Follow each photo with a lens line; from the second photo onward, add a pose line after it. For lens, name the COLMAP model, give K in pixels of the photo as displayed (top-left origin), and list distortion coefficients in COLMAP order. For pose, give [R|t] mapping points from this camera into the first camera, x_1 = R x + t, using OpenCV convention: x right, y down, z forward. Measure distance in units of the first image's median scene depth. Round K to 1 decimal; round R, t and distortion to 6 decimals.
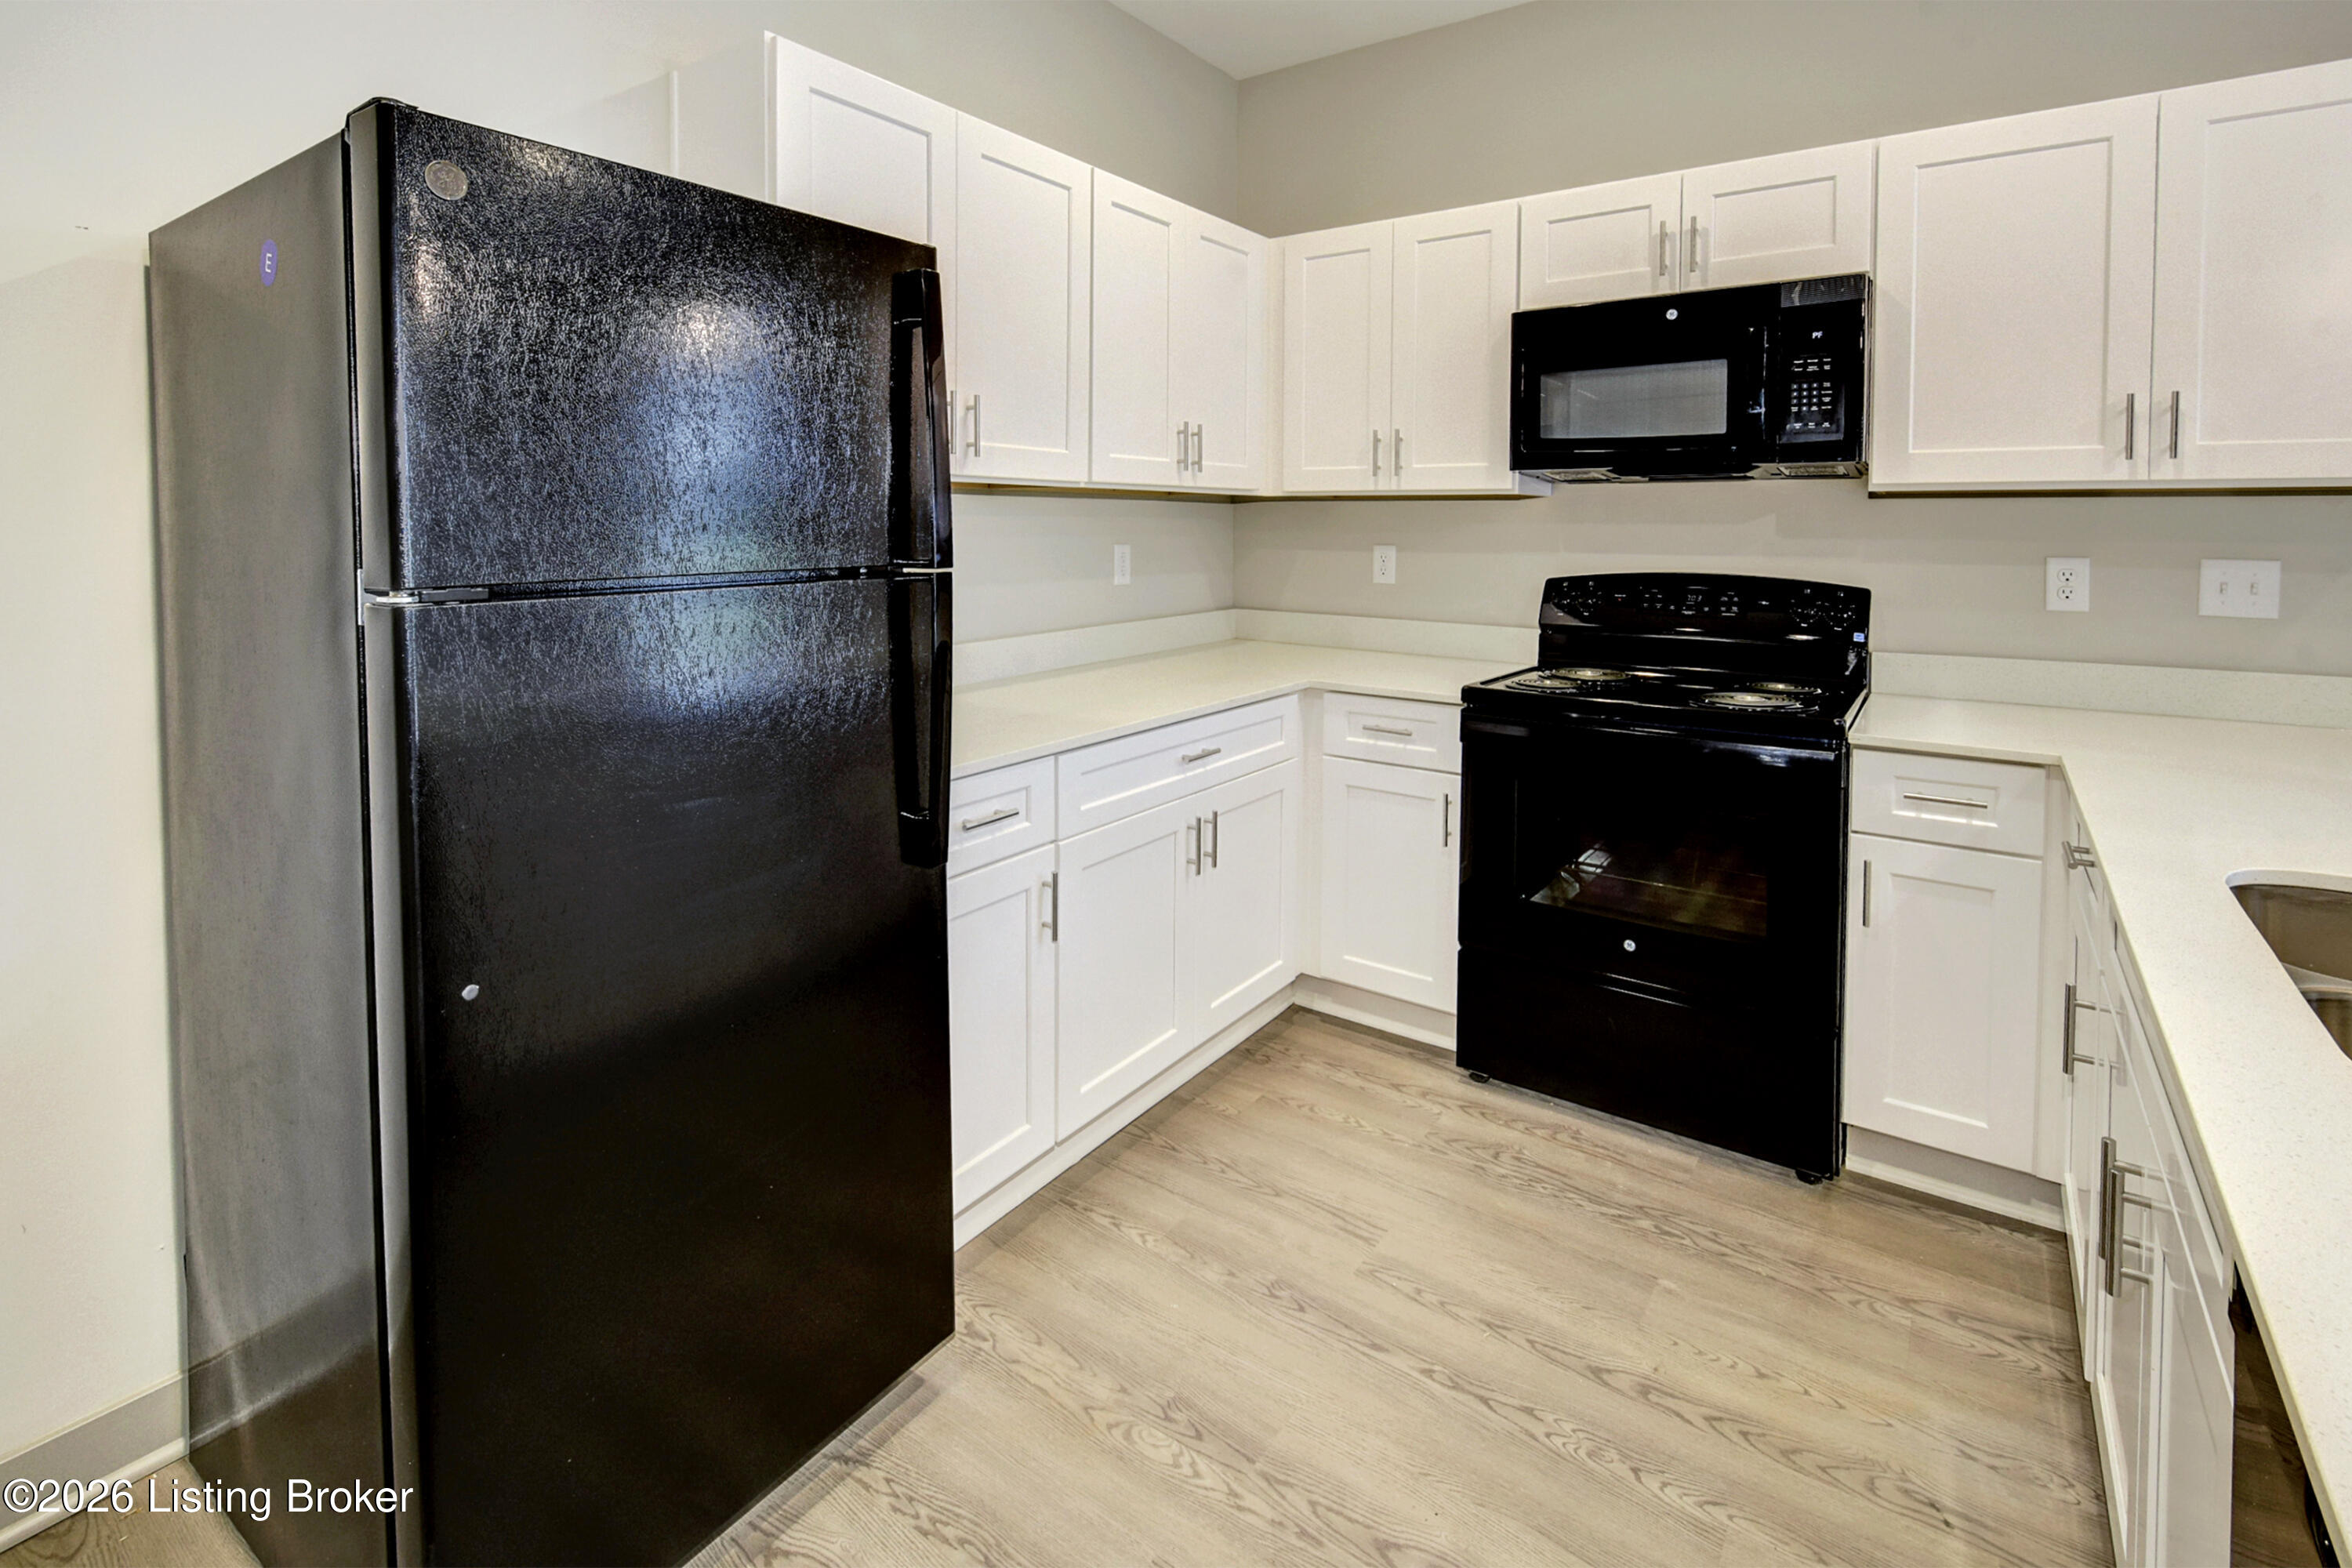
lens RADIAL K [[1075.9, 0, 1176.2], [0, 1075.9, 727.1], [0, 0, 1]] dist [0.002306, 0.000093]
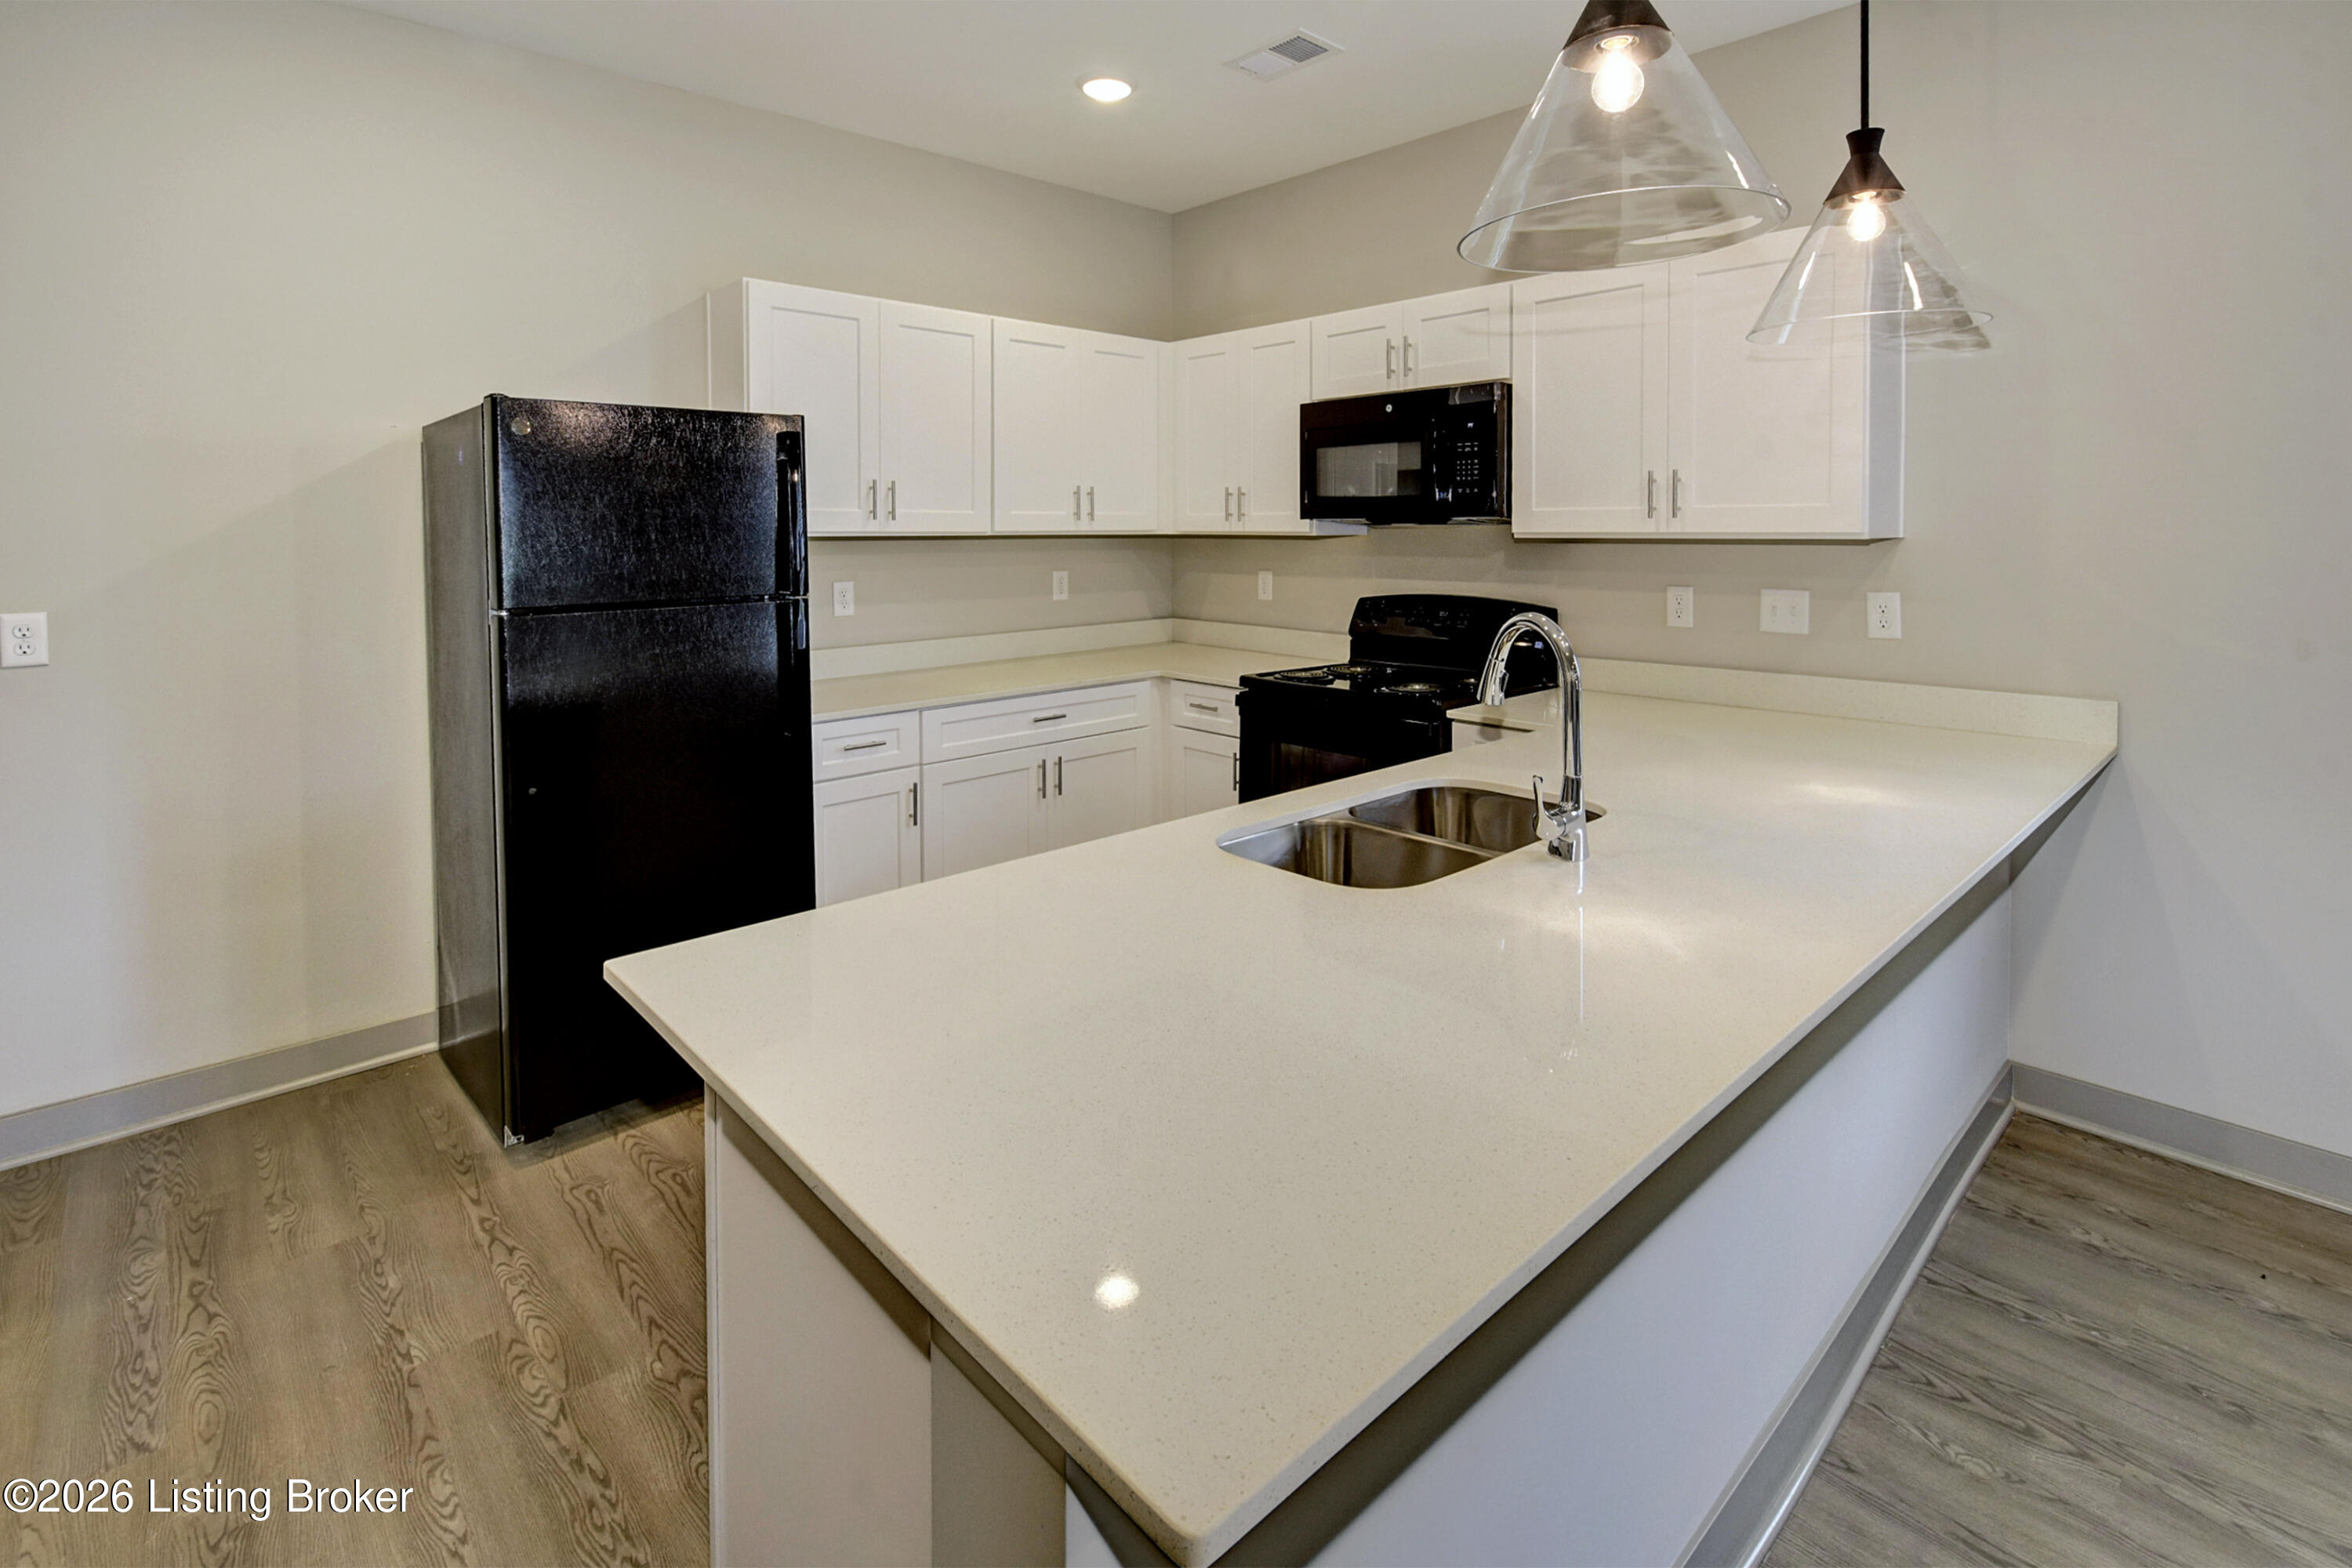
lens RADIAL K [[1035.3, 0, 1169.7], [0, 1035.3, 755.9], [0, 0, 1]] dist [-0.001932, -0.000074]
pose [[0.982759, 0.033308, -0.181864, 0.440092], [-0.028608, 0.999187, 0.028406, 0.032770], [0.182662, -0.022713, 0.982913, -0.365284]]
